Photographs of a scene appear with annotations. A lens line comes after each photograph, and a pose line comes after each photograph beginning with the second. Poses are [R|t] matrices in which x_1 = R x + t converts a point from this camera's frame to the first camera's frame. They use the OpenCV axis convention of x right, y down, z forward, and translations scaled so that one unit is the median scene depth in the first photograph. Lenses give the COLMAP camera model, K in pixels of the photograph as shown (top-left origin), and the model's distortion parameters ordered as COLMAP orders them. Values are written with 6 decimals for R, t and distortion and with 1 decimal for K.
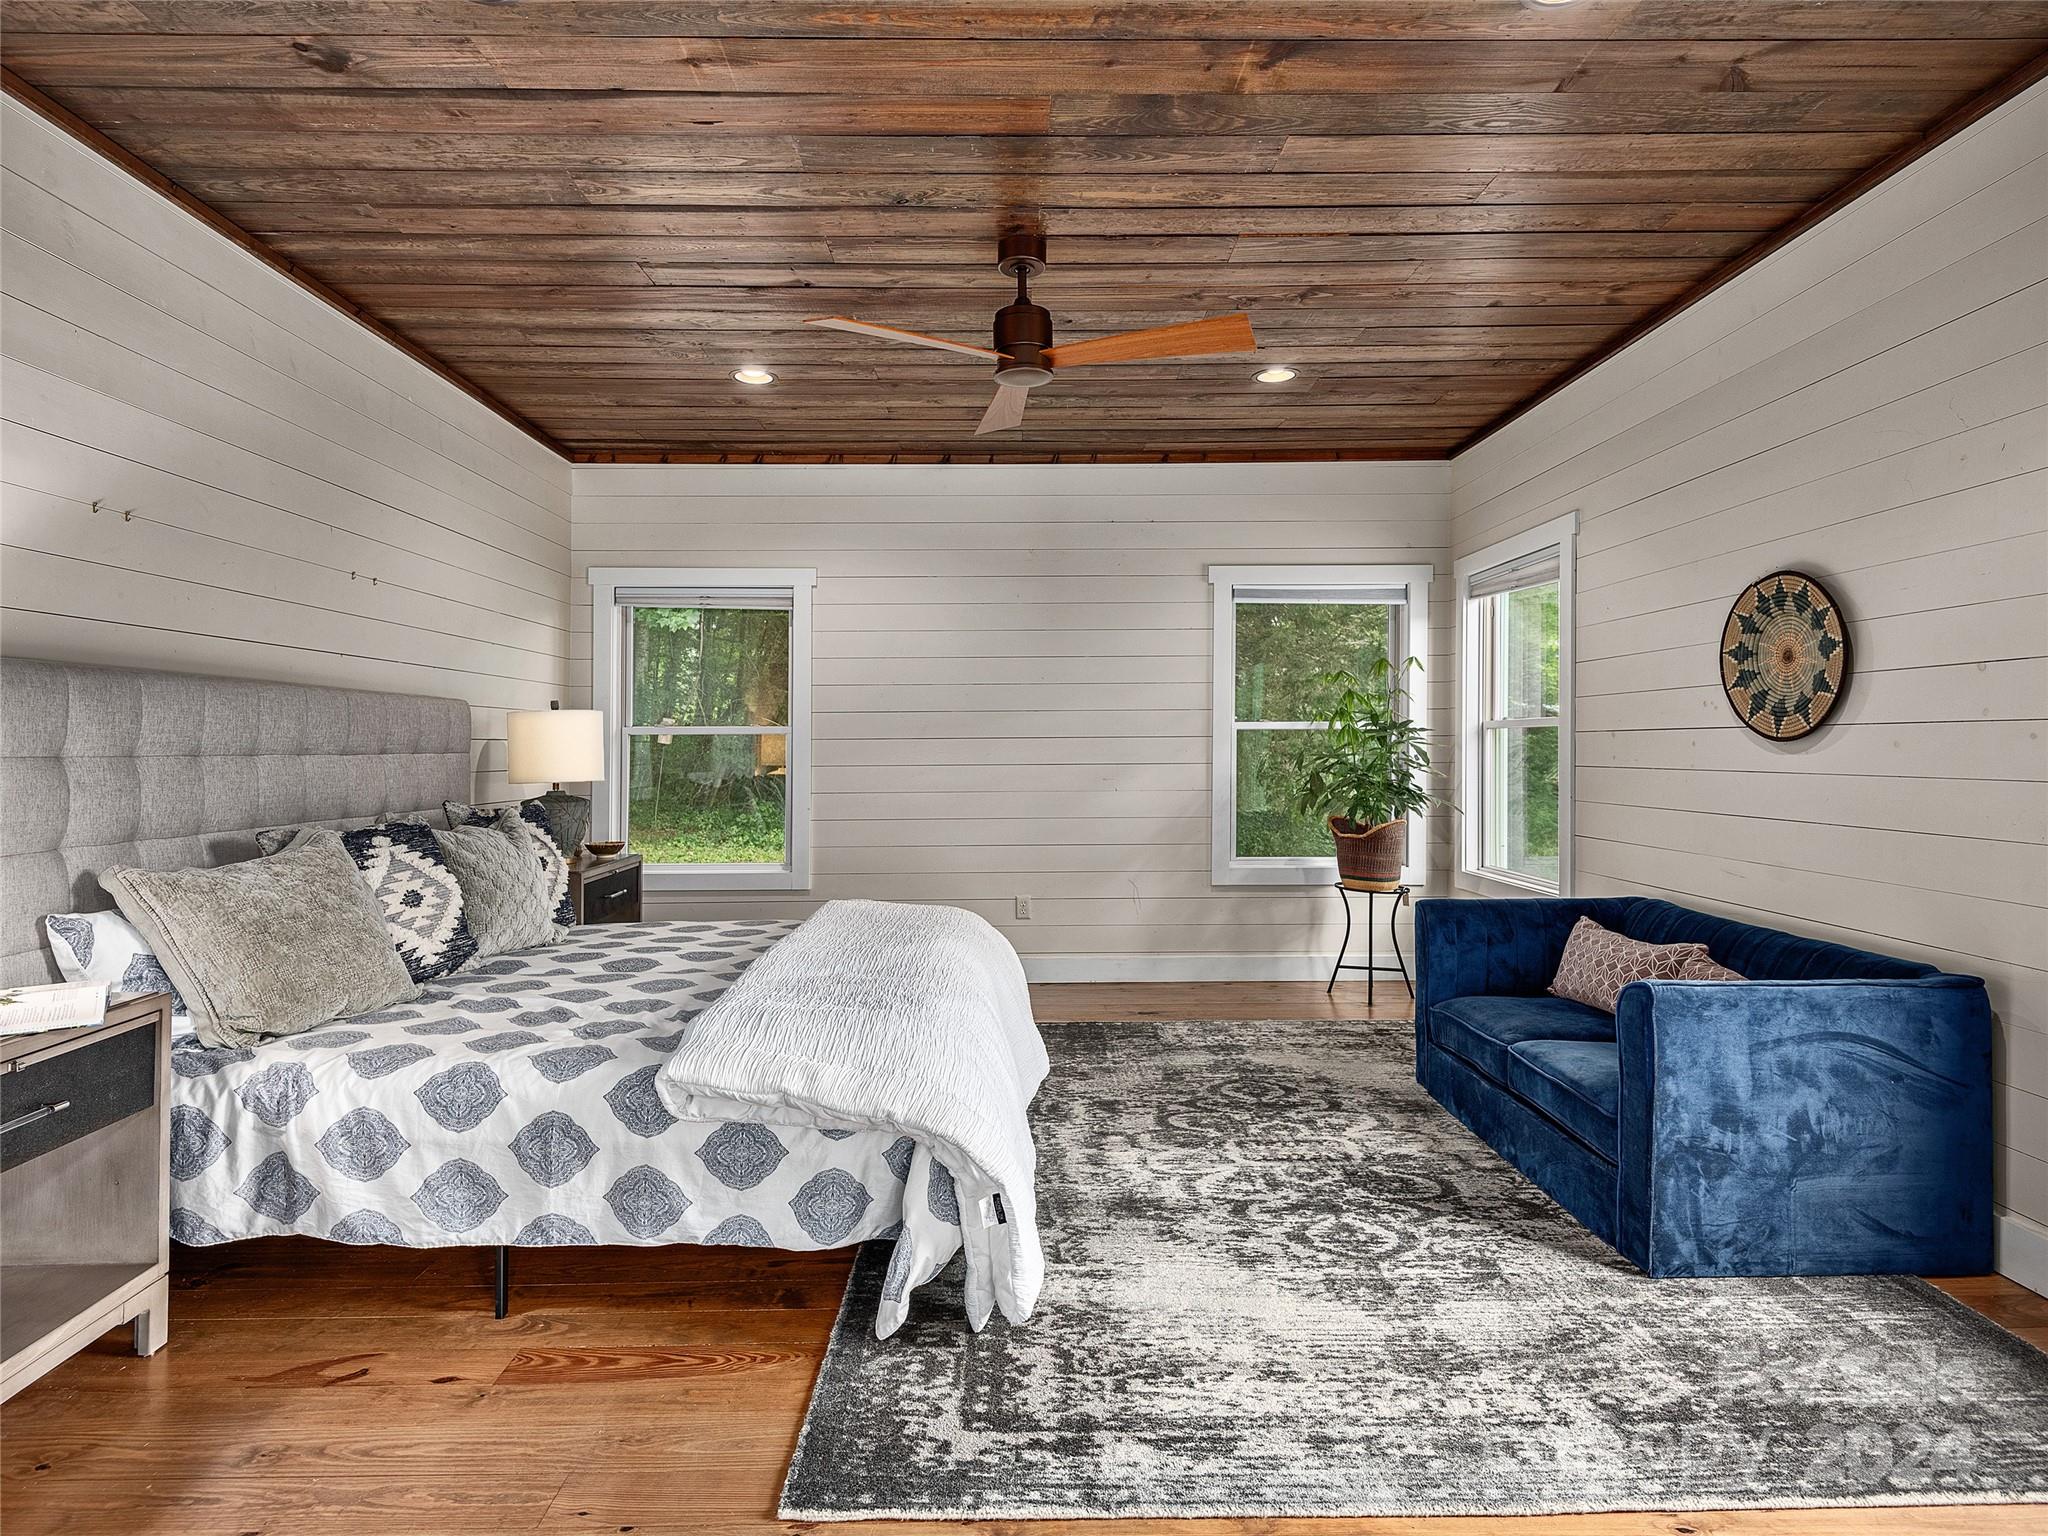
lens RADIAL K [[1087.7, 0, 1016.5], [0, 1087.7, 766.7], [0, 0, 1]] dist [0.009821, -0.005589]
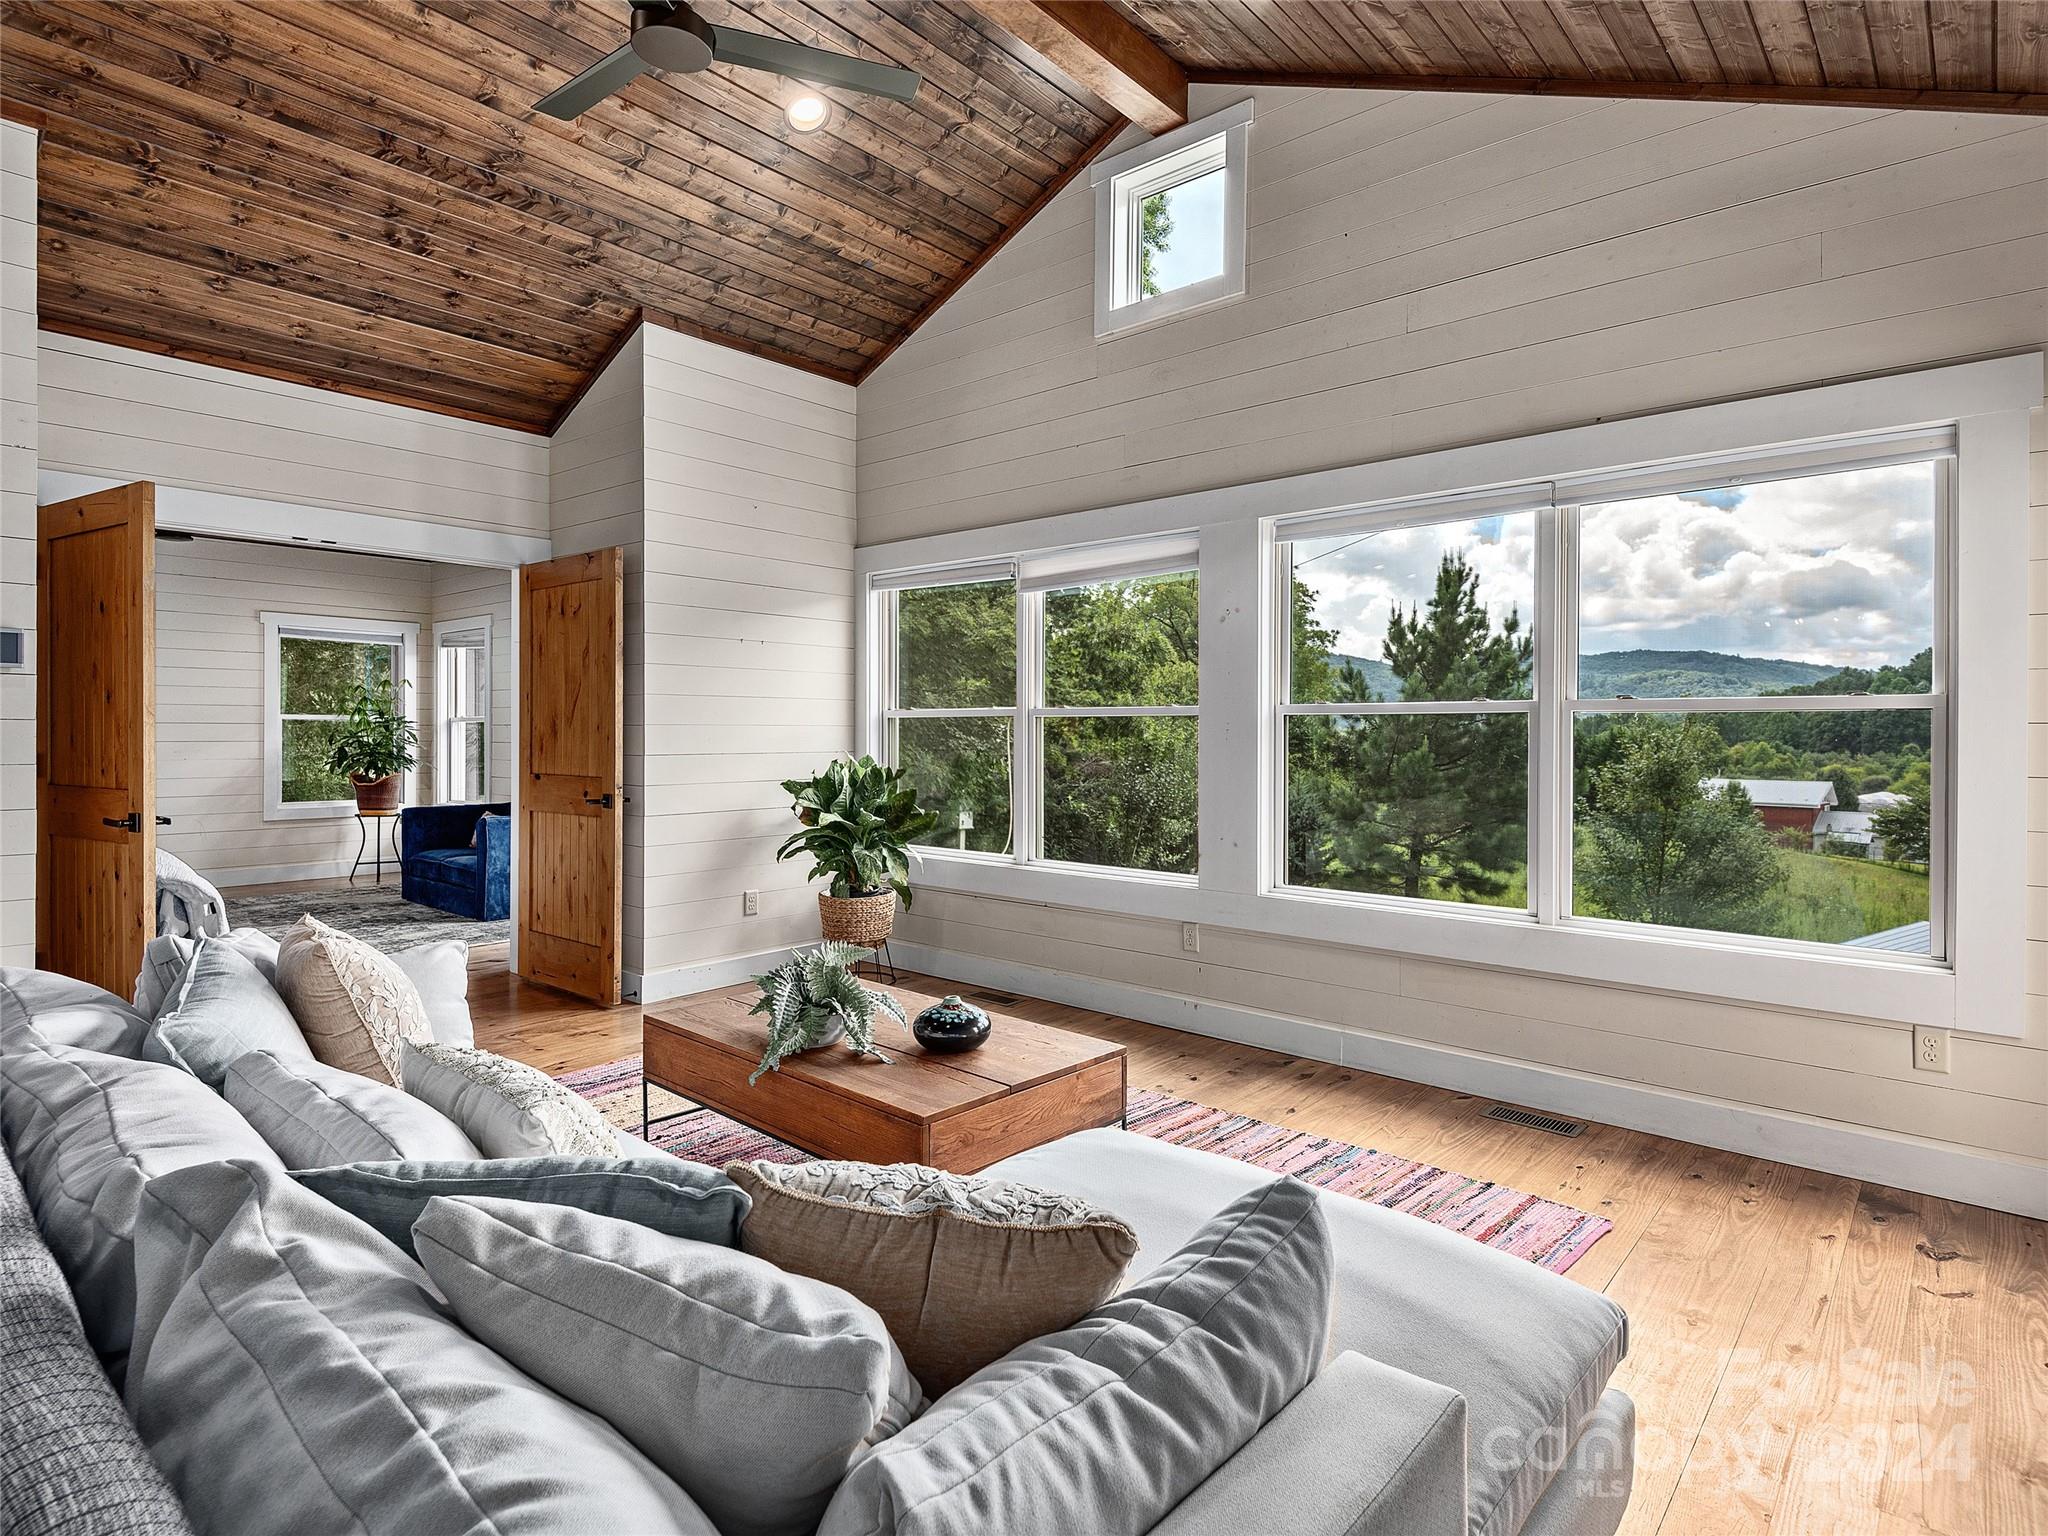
lens RADIAL K [[1087.7, 0, 1040.4], [0, 1087.7, 738.7], [0, 0, 1]] dist [0.009821, -0.005589]
pose [[0.659181, 0.001581, 0.751983, -0.260944], [0.007081, 0.999940, -0.008310, 0.013635], [-0.751951, 0.010803, 0.659130, -0.855887]]
